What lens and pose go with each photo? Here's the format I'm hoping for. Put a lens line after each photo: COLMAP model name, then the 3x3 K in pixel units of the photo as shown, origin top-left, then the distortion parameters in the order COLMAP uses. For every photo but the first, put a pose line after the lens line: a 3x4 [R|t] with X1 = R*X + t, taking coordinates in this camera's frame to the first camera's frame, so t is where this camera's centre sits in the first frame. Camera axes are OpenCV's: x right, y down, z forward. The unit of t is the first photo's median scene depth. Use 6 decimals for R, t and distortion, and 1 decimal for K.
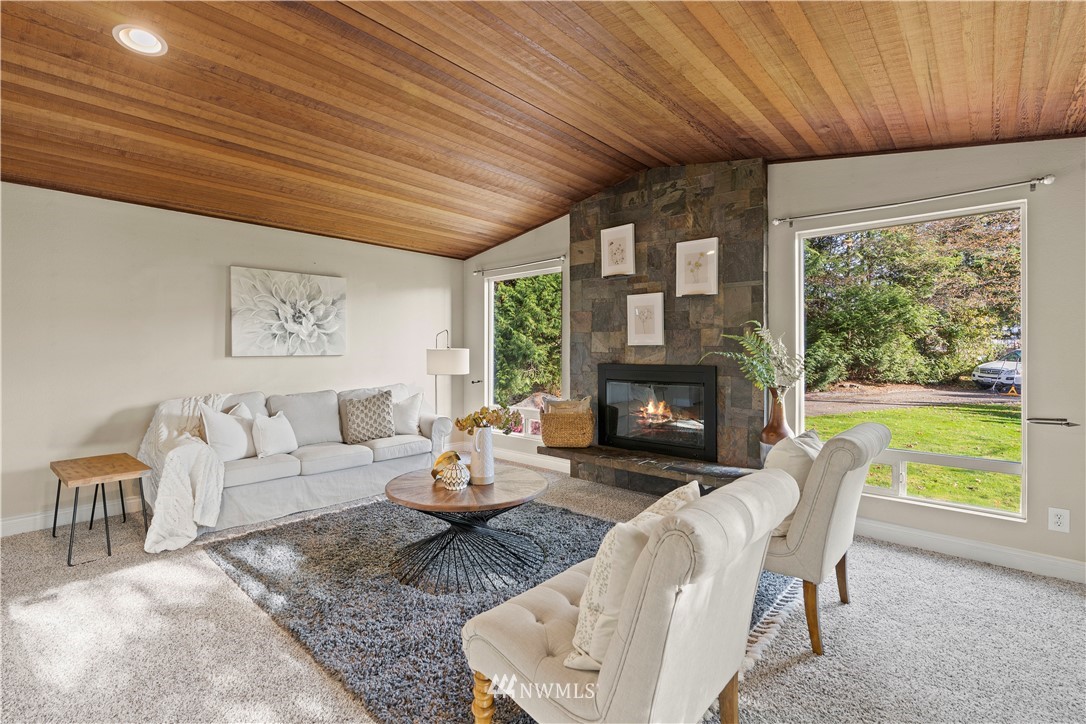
lens RADIAL K [[493.8, 0, 543.7], [0, 493.8, 354.4], [0, 0, 1]] dist [-0.010564, 0.002417]
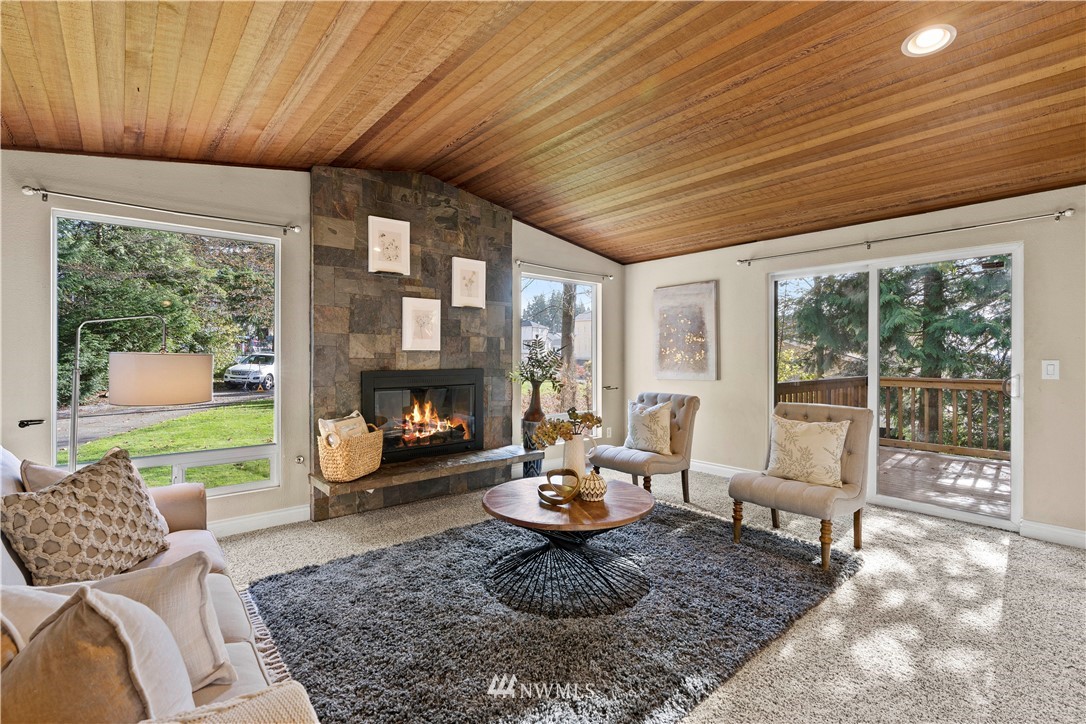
lens RADIAL K [[493.8, 0, 543.7], [0, 493.8, 358.4], [0, 0, 1]] dist [-0.010564, 0.002417]
pose [[0.127512, -0.006109, 0.991818, -0.745810], [0.006647, 0.999964, 0.005305, -0.006193], [-0.991815, 0.005916, 0.127548, 0.634069]]
